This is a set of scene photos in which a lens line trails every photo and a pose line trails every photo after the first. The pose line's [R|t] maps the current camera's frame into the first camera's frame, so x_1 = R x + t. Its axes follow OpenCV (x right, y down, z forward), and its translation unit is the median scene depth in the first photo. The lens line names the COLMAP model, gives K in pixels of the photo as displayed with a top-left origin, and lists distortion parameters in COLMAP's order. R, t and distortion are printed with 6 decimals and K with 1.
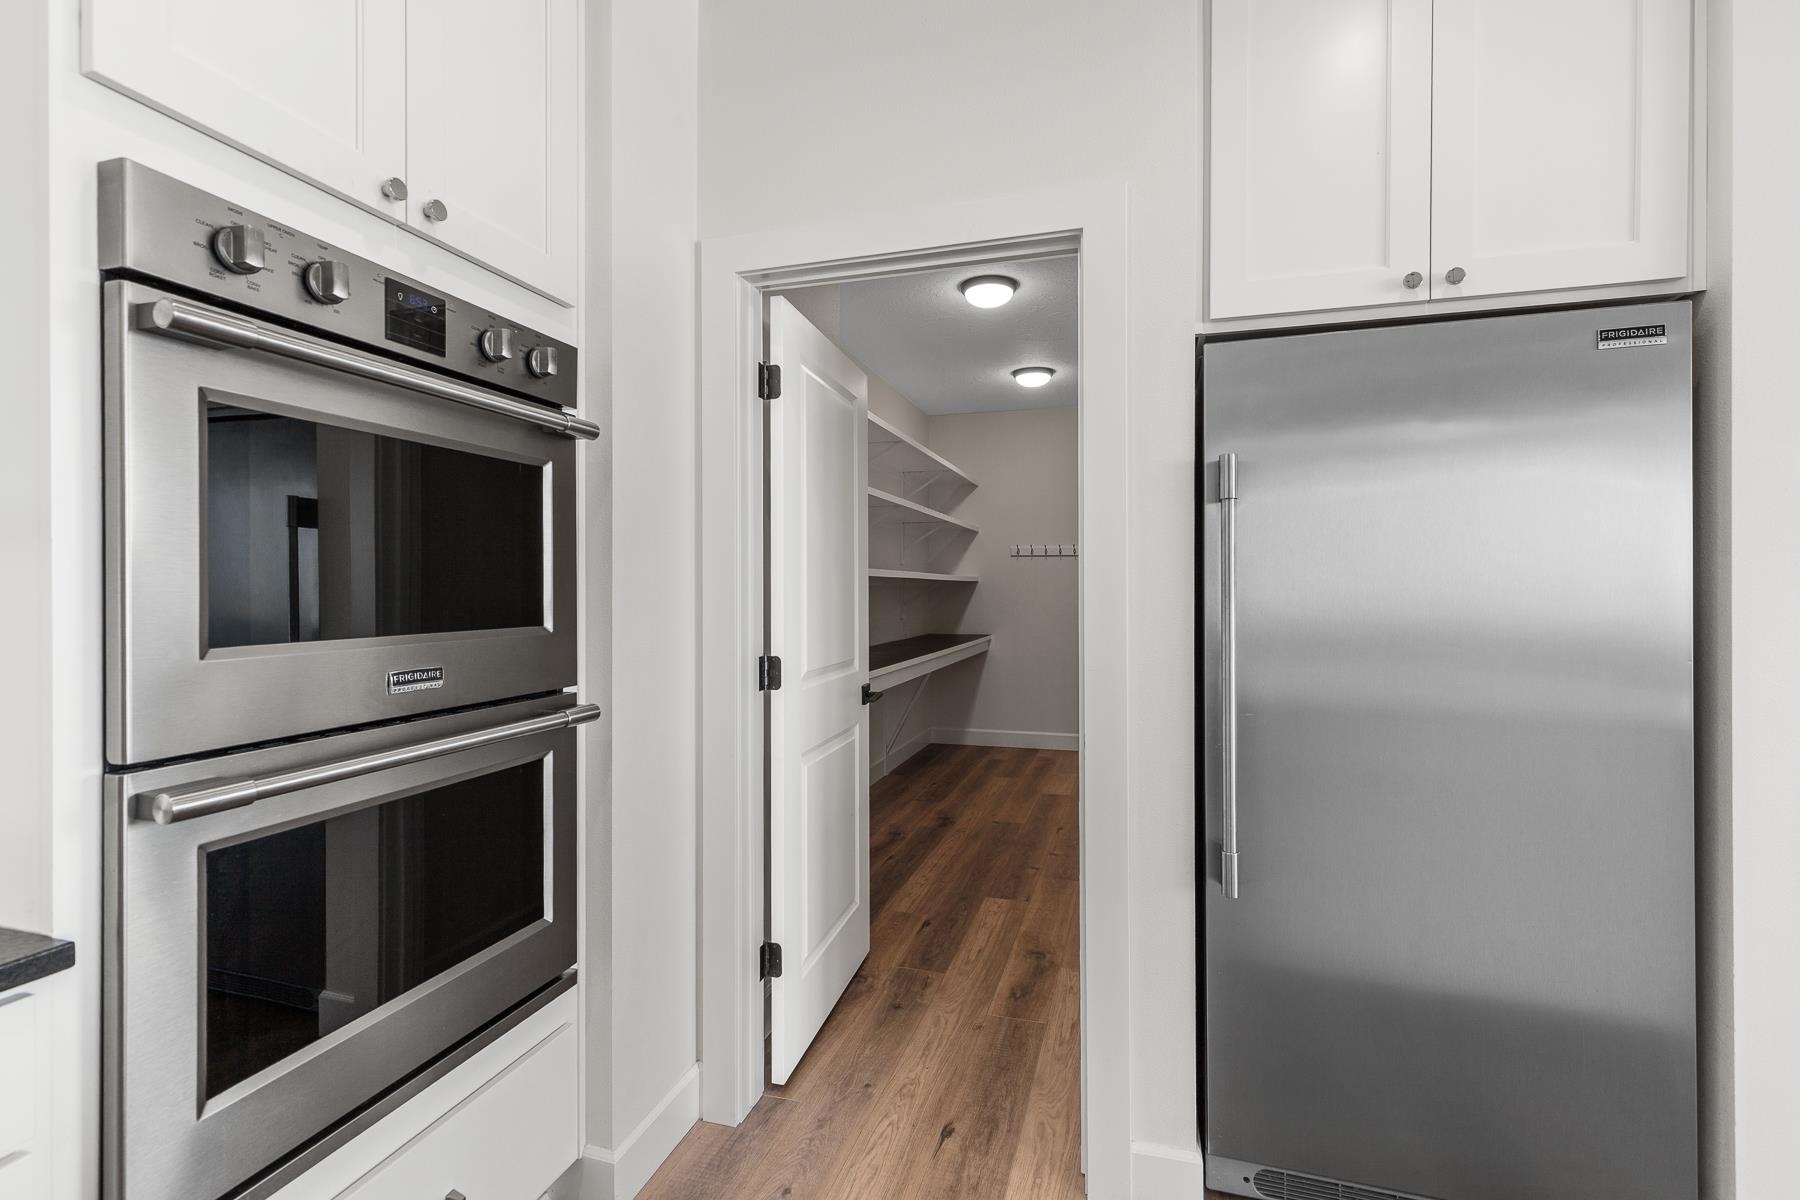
lens RADIAL K [[829.1, 0, 894.6], [0, 829.1, 591.9], [0, 0, 1]] dist [0.001896, 0.000899]
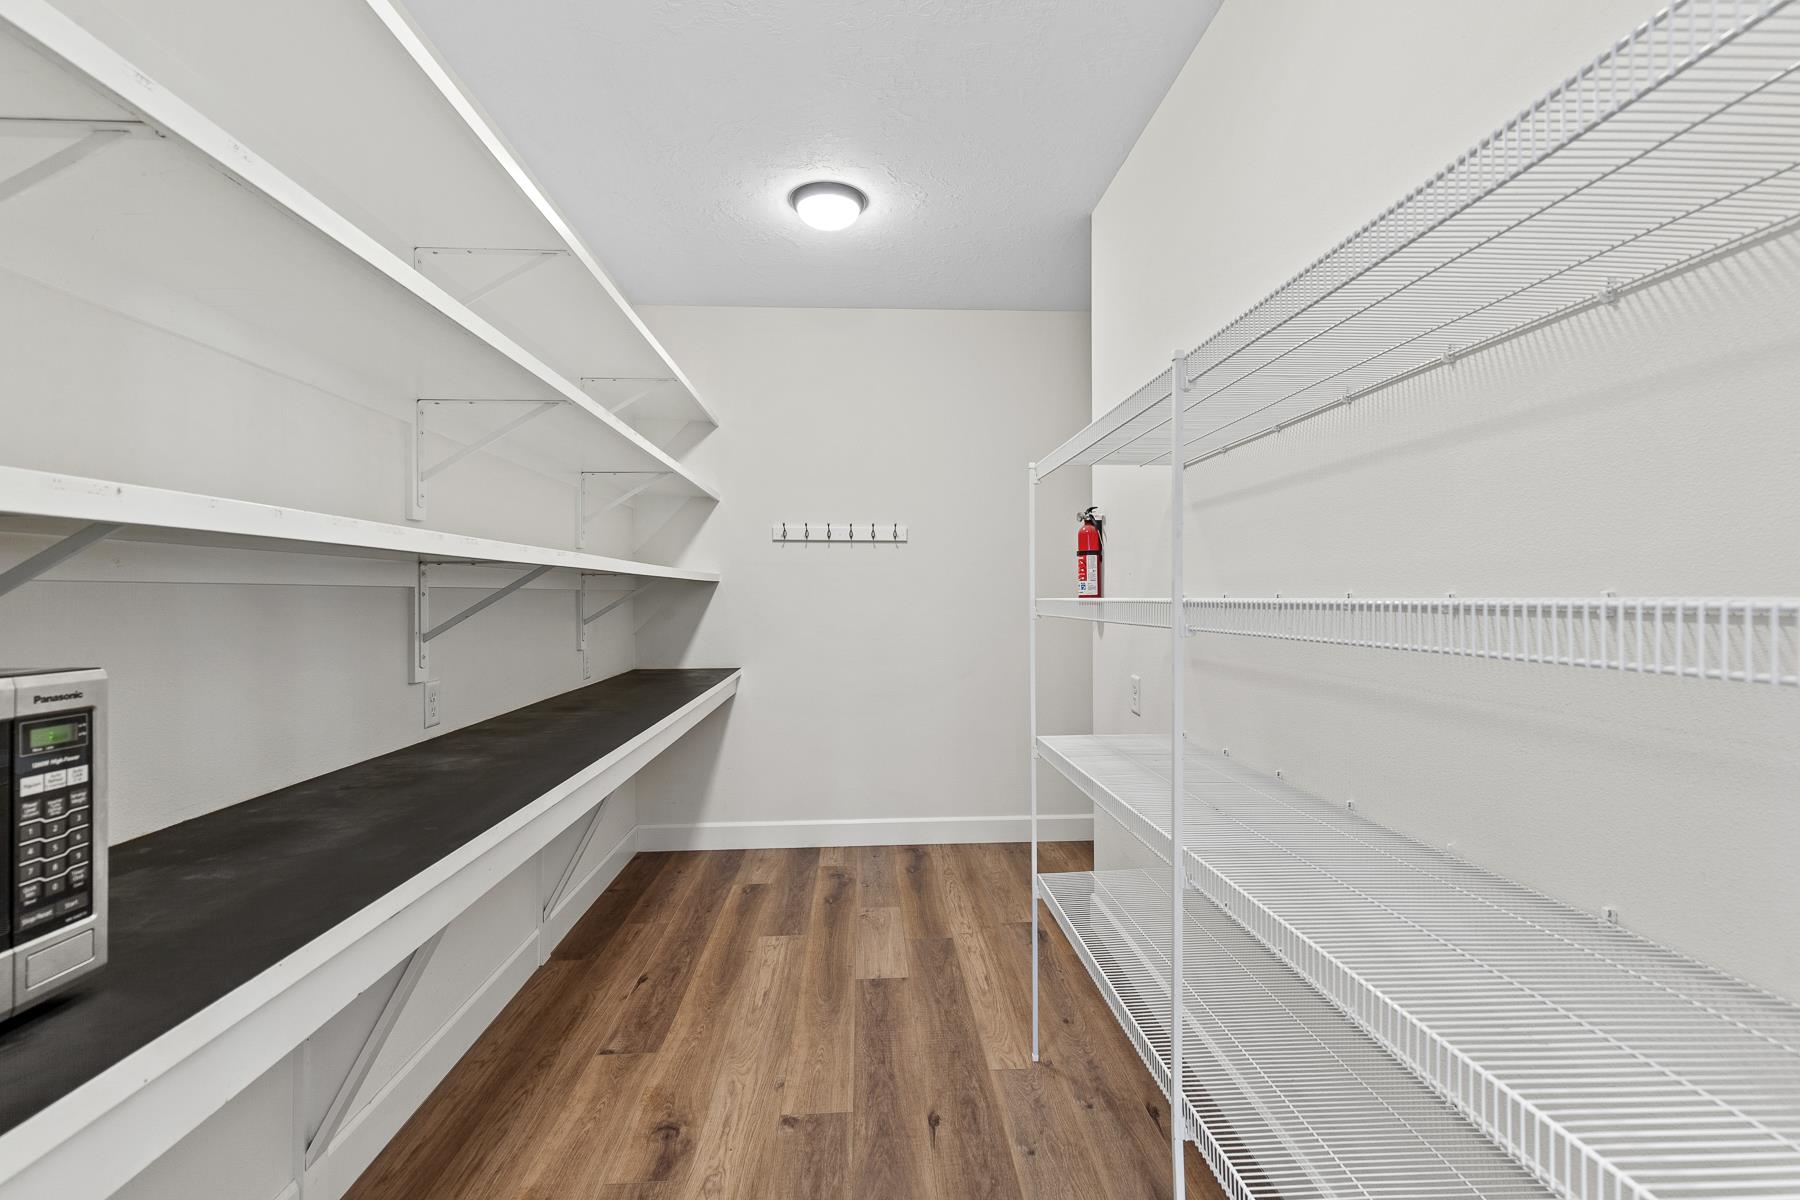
lens RADIAL K [[829.1, 0, 890.1], [0, 829.1, 607.1], [0, 0, 1]] dist [0.001896, 0.000899]
pose [[0.946525, -0.005705, 0.322579, 0.024252], [0.004715, 0.999981, 0.003850, 0.004826], [-0.322595, -0.002123, 0.946535, 0.406162]]
